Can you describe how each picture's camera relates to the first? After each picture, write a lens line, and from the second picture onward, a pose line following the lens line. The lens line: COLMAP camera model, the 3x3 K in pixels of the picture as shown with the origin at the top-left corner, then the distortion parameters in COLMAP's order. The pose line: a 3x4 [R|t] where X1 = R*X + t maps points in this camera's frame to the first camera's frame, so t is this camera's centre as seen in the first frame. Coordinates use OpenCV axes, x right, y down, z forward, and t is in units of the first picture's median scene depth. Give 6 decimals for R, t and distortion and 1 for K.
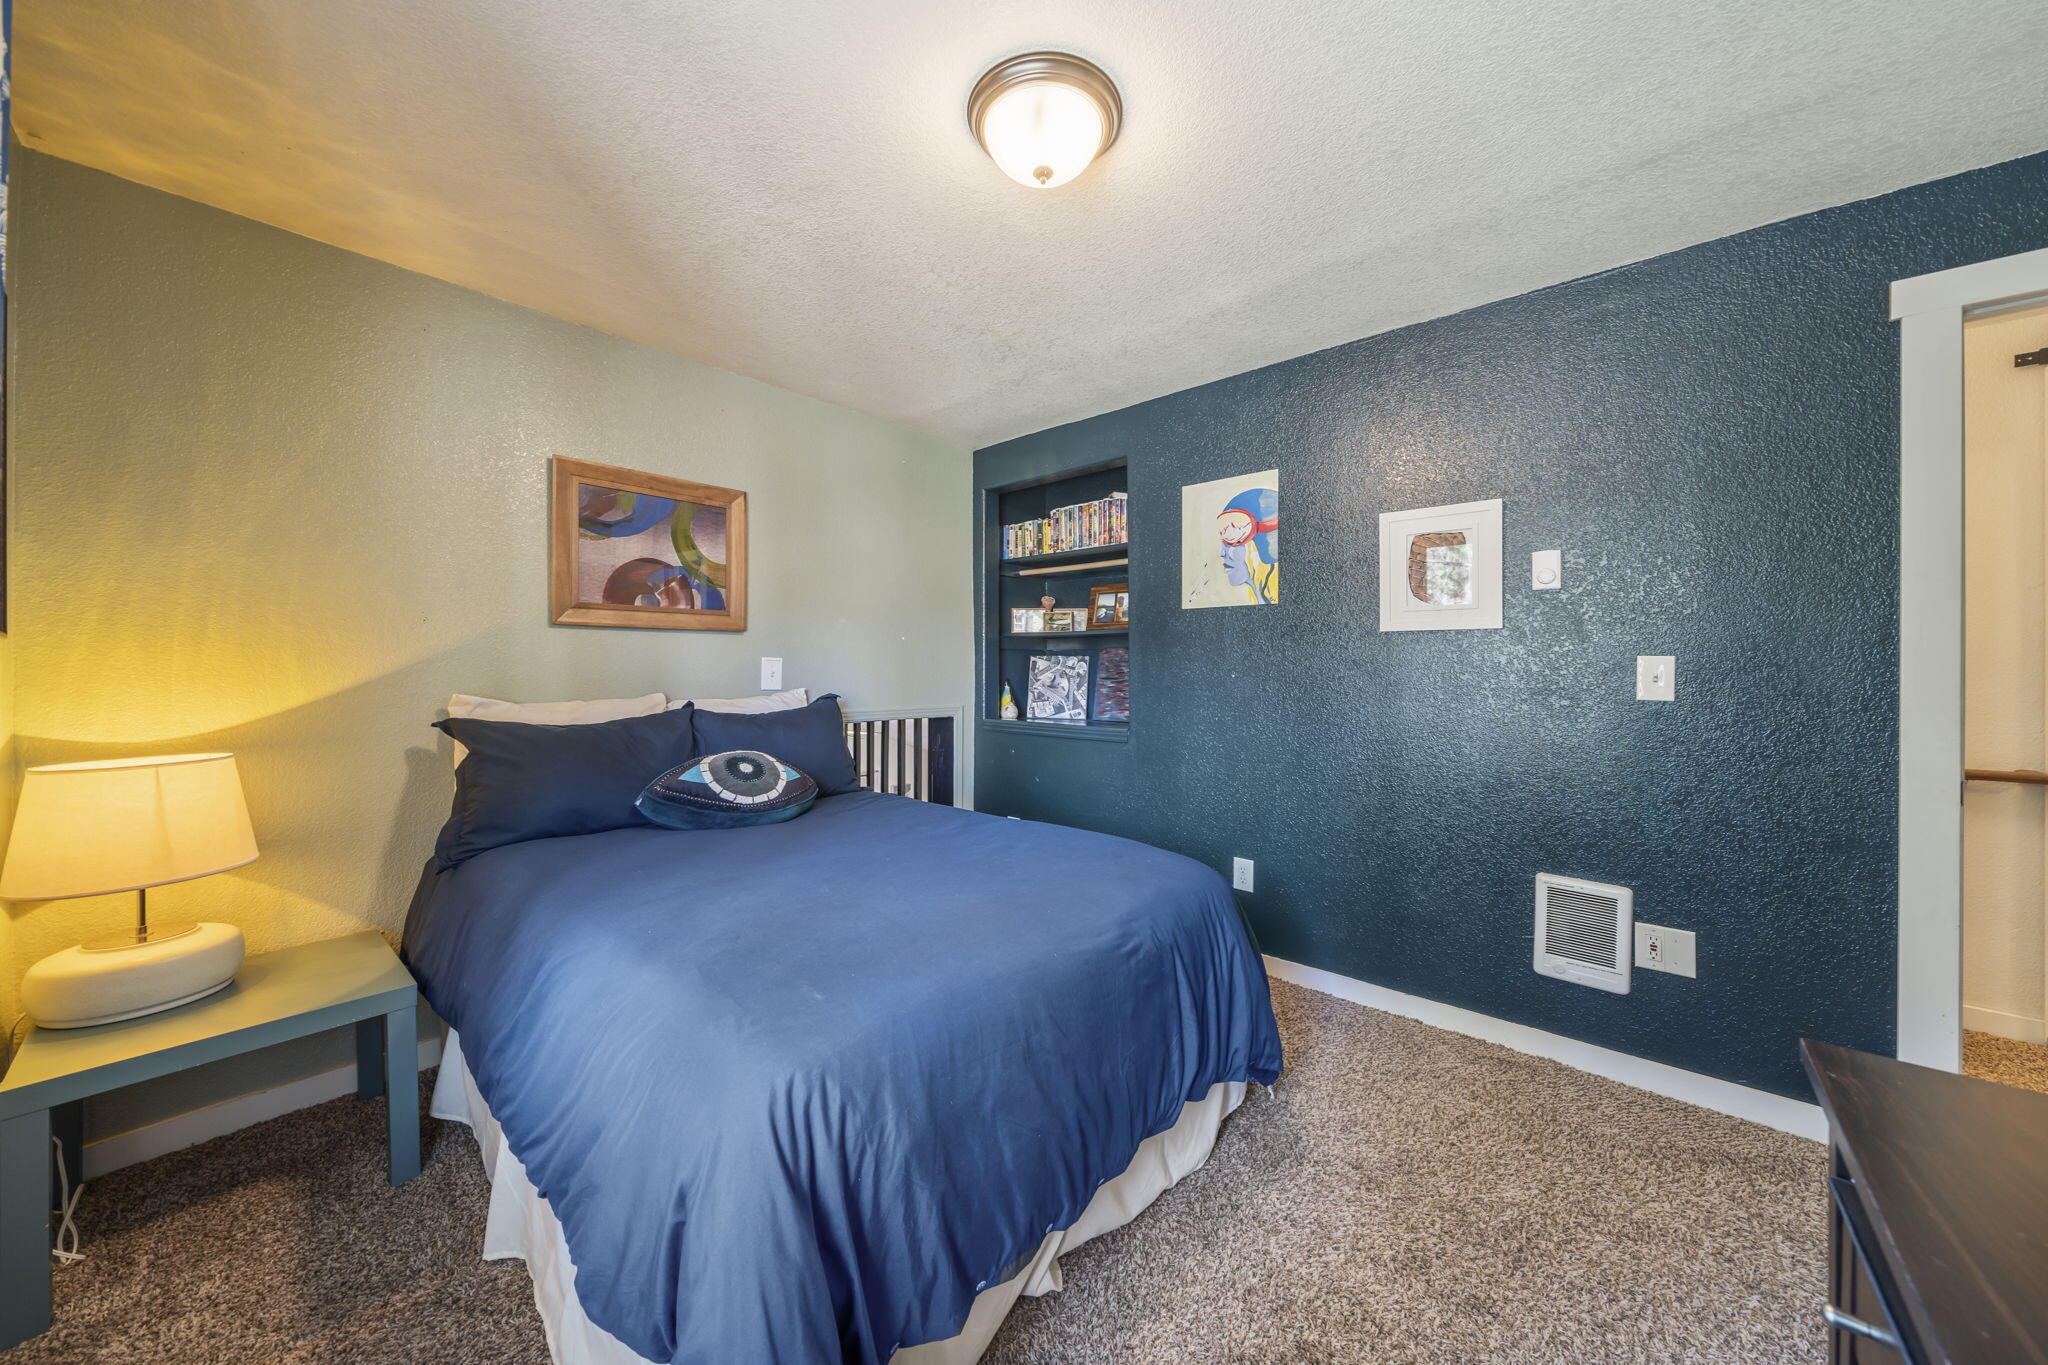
lens RADIAL K [[714.8, 0, 1028.0], [0, 714.8, 671.0], [0, 0, 1]] dist [-0.002110, -0.000223]
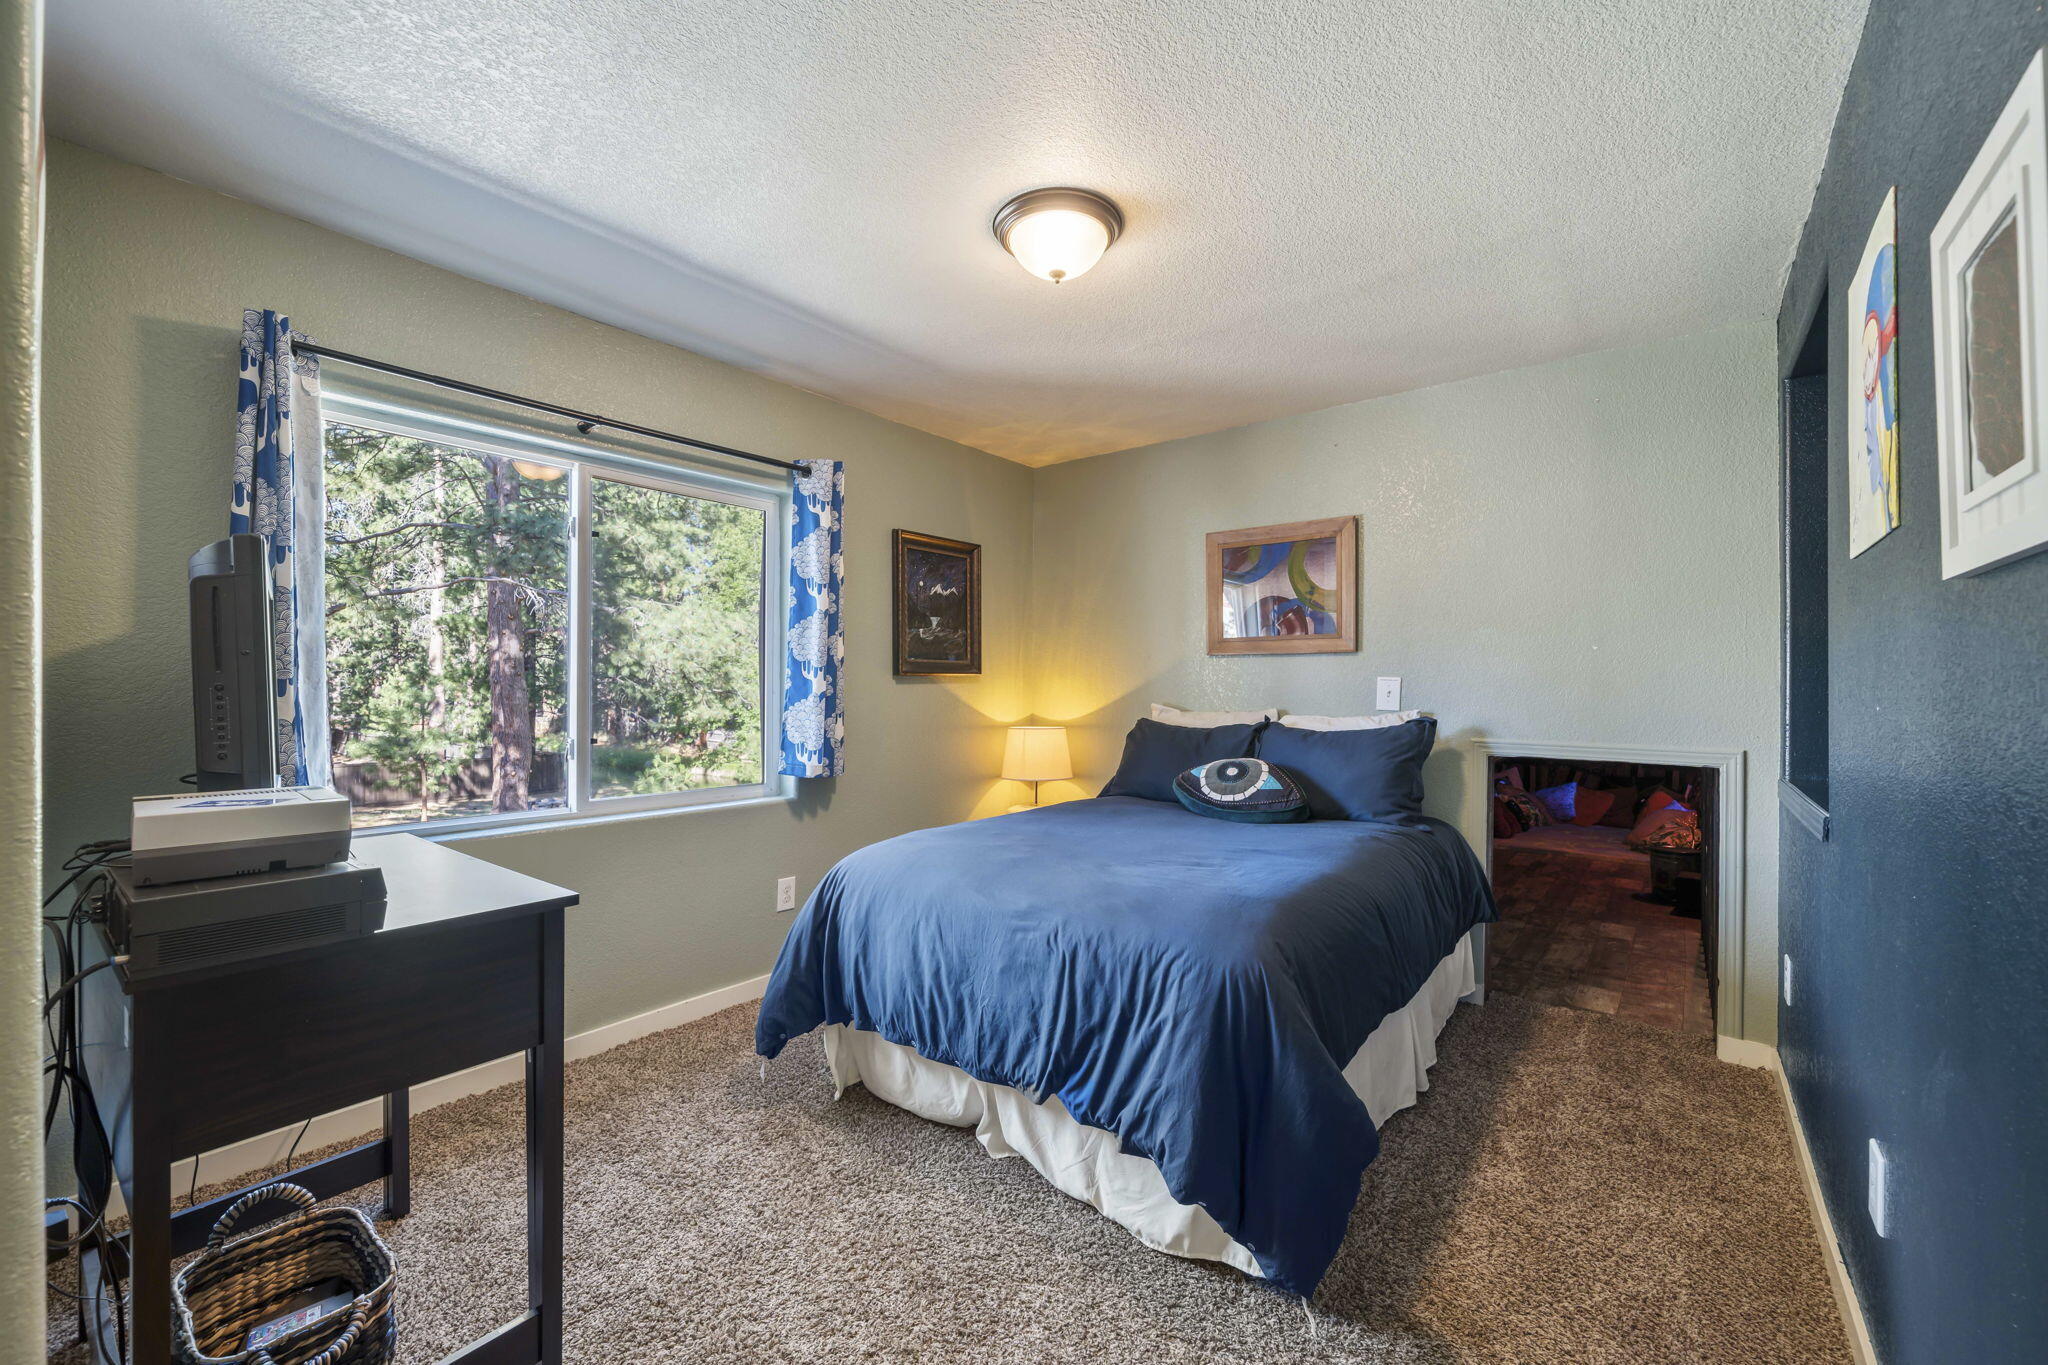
lens RADIAL K [[825.8, 0, 1026.6], [0, 825.8, 691.0], [0, 0, 1]] dist [-0.000450, -0.000041]
pose [[0.054194, -0.000919, -0.998530, 0.852528], [-0.005267, 0.999985, -0.001207, 0.005137], [0.998517, 0.005324, 0.054189, 0.526358]]
